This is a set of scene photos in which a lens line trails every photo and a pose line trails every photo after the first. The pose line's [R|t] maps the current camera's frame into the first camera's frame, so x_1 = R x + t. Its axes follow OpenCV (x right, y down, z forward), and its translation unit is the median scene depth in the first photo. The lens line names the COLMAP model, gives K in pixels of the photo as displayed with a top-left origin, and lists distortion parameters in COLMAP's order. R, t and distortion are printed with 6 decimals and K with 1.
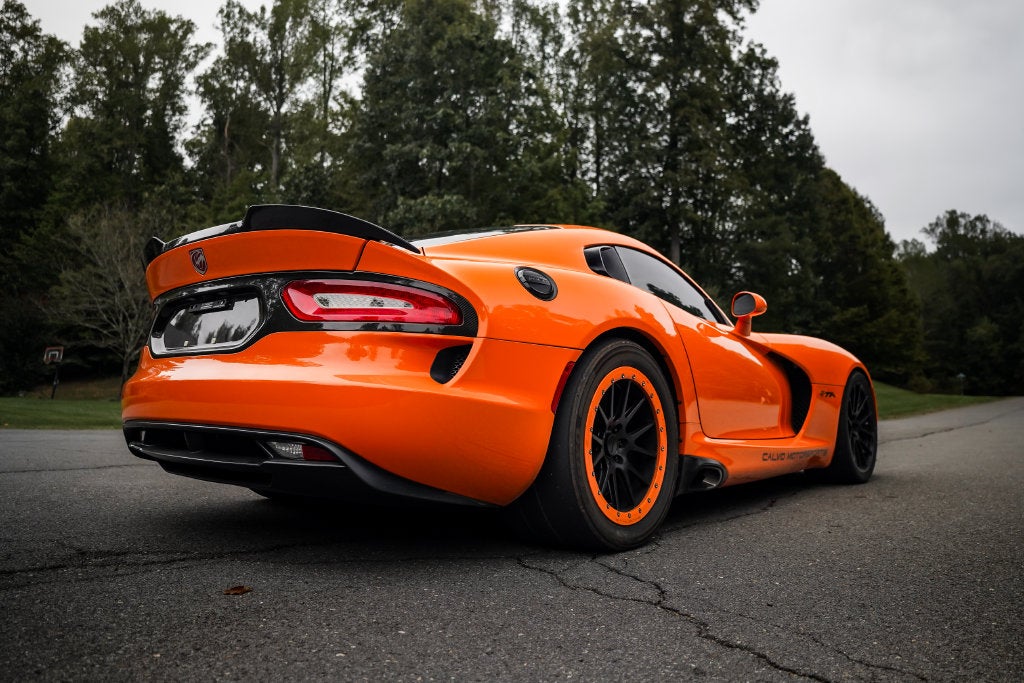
lens RADIAL K [[853.1, 0, 519.1], [0, 853.1, 318.7], [0, 0, 1]] dist [-0.072011, 0.007115]
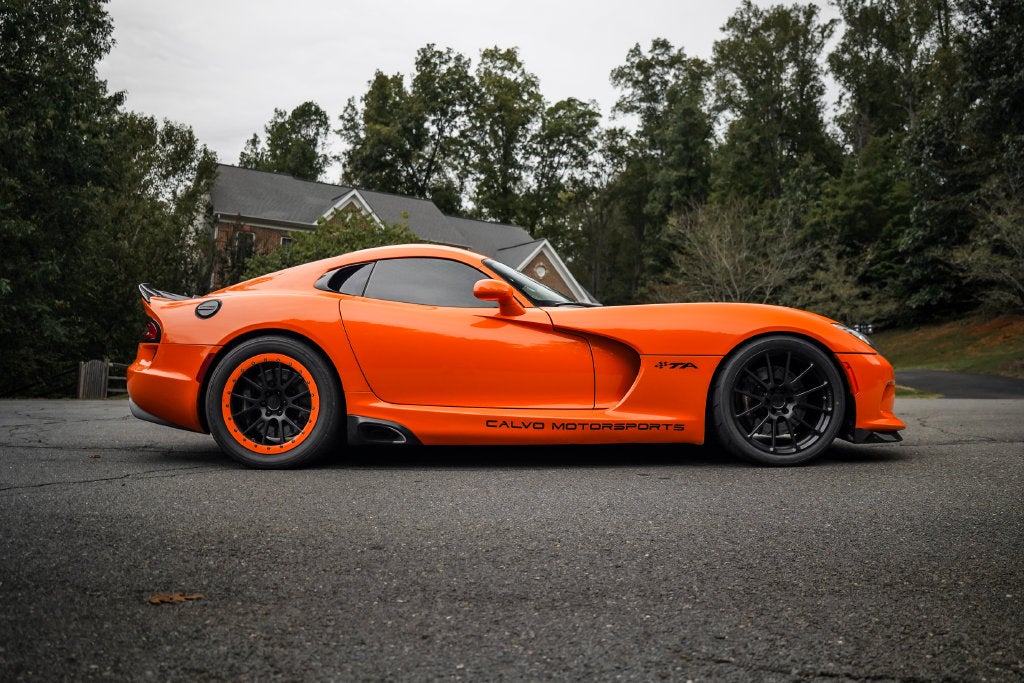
lens RADIAL K [[853.1, 0, 519.1], [0, 853.1, 318.7], [0, 0, 1]] dist [-0.072011, 0.007115]
pose [[0.646511, -0.067965, -0.759871, 0.126849], [0.095453, 0.995403, -0.007818, 0.003797], [0.756910, -0.067478, 0.650027, 0.026387]]
